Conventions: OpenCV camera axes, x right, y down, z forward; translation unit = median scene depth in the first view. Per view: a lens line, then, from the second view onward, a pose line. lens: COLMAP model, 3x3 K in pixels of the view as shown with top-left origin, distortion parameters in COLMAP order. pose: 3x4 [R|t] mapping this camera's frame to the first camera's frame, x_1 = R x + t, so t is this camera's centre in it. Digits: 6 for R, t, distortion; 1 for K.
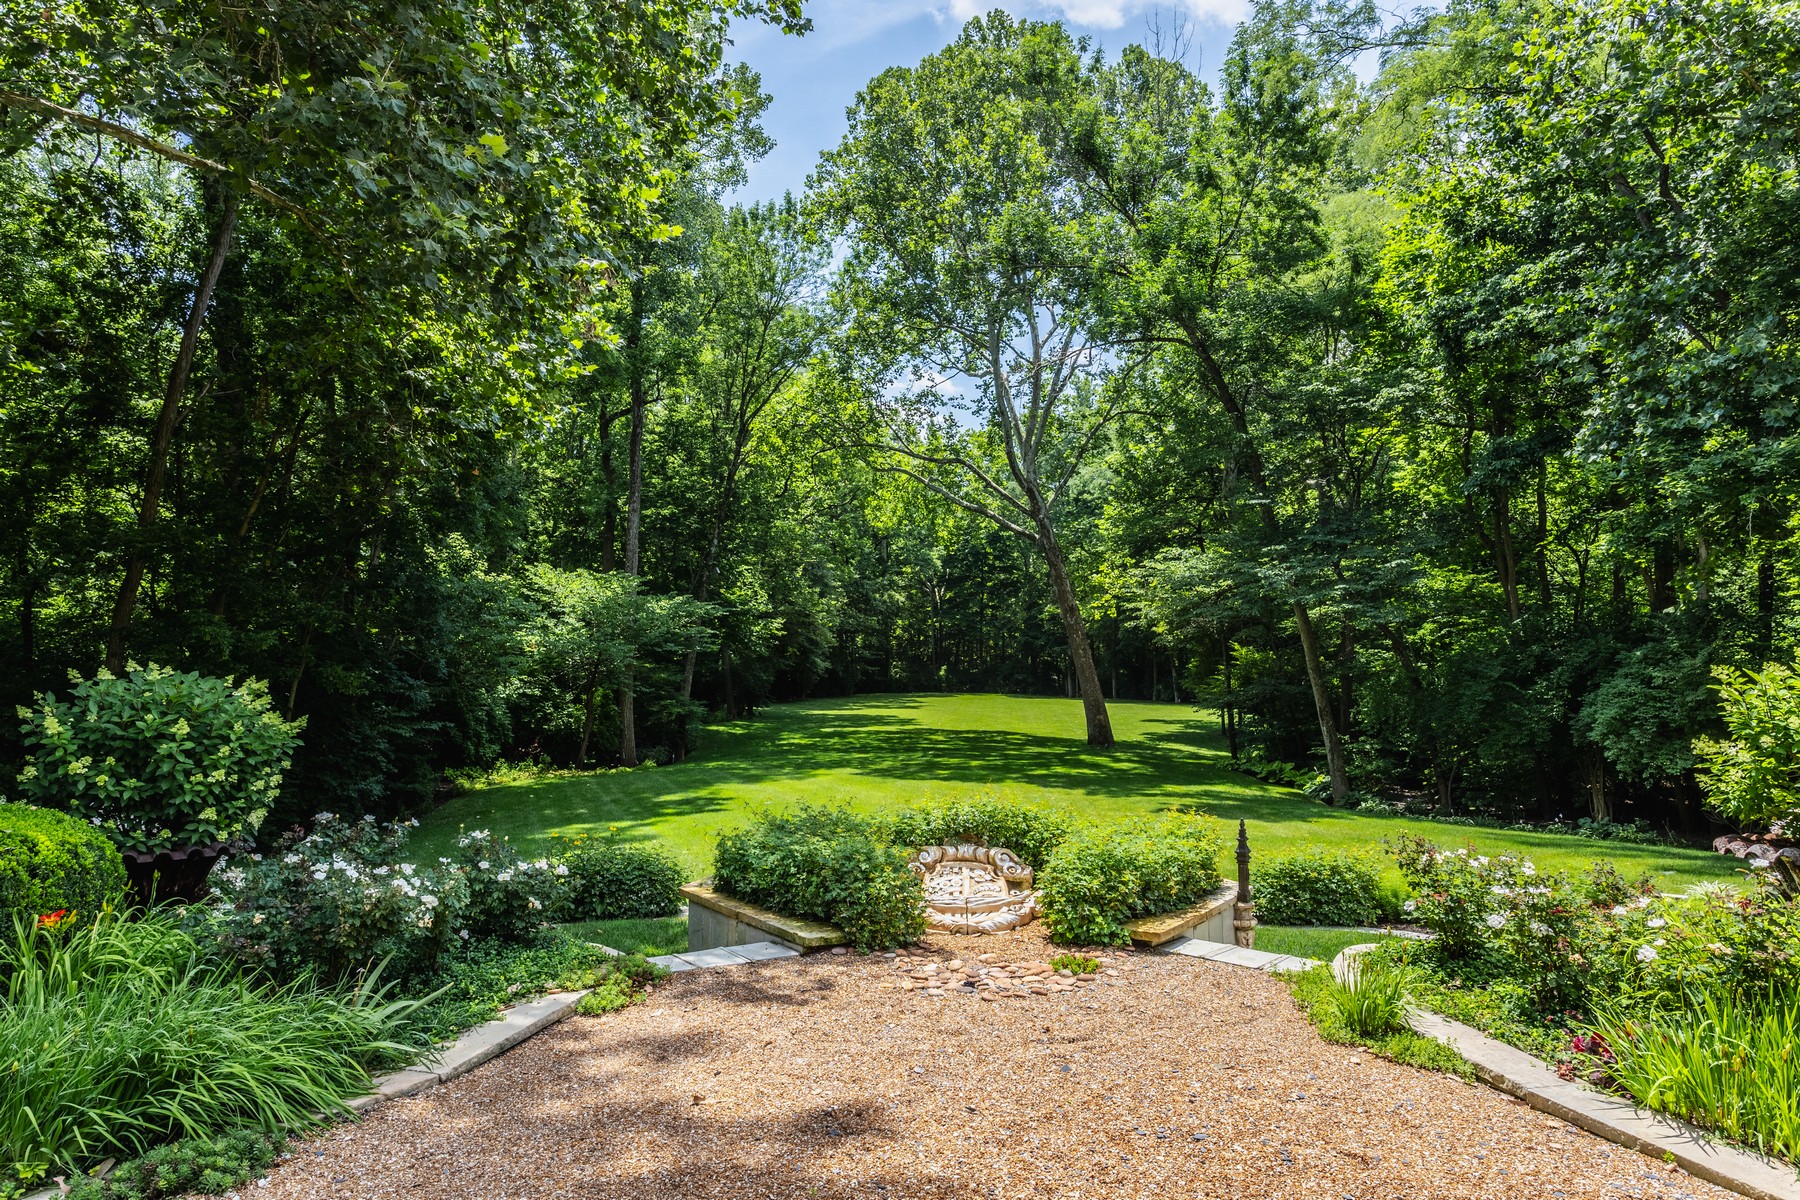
lens RADIAL K [[1216.4, 0, 889.6], [0, 1216.4, 594.3], [0, 0, 1]] dist [-0.004128, 0.001558]
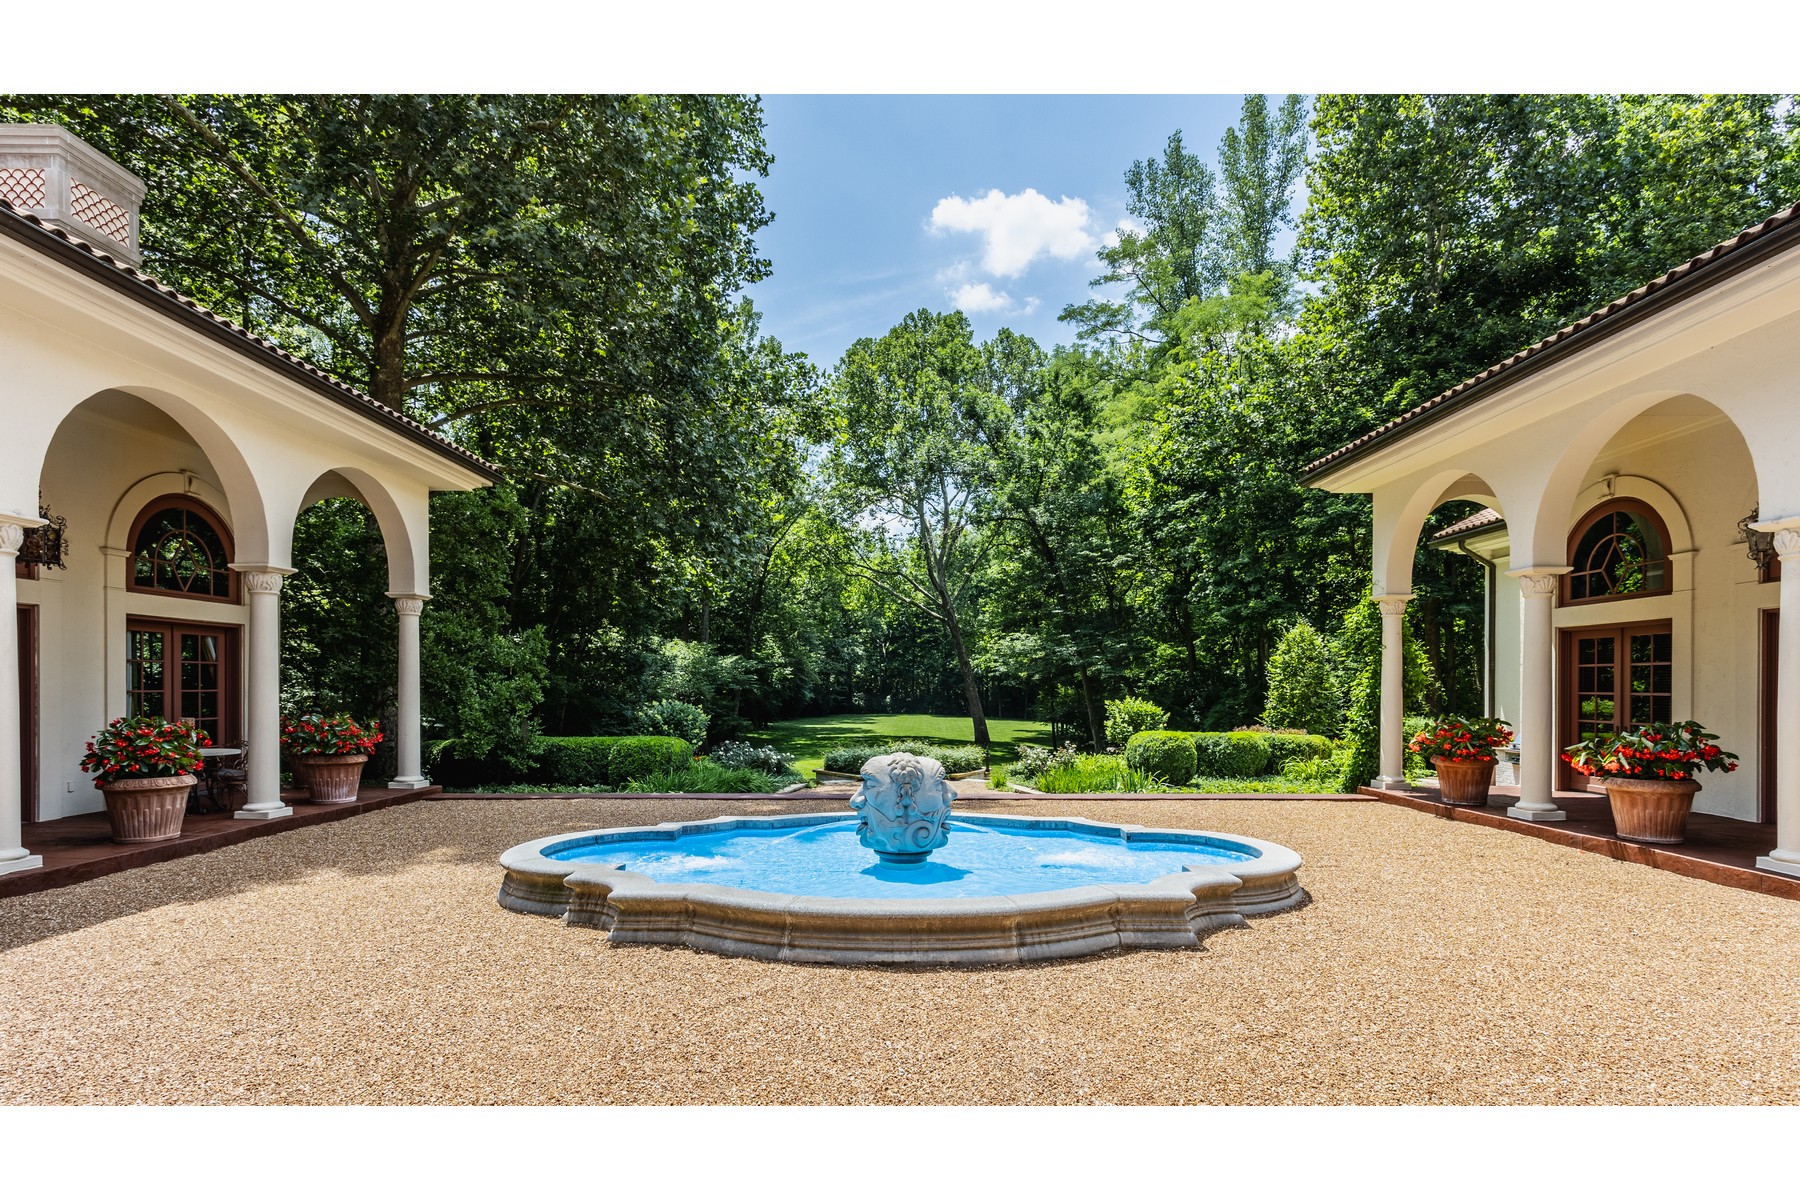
lens RADIAL K [[848.4, 0, 903.7], [0, 848.4, 680.6], [0, 0, 1]] dist [0.002369, 0.000148]
pose [[0.997966, 0.002971, 0.063672, -0.012619], [-0.005577, 0.999152, 0.040791, -0.013319], [-0.063497, -0.041063, 0.997137, -0.196855]]
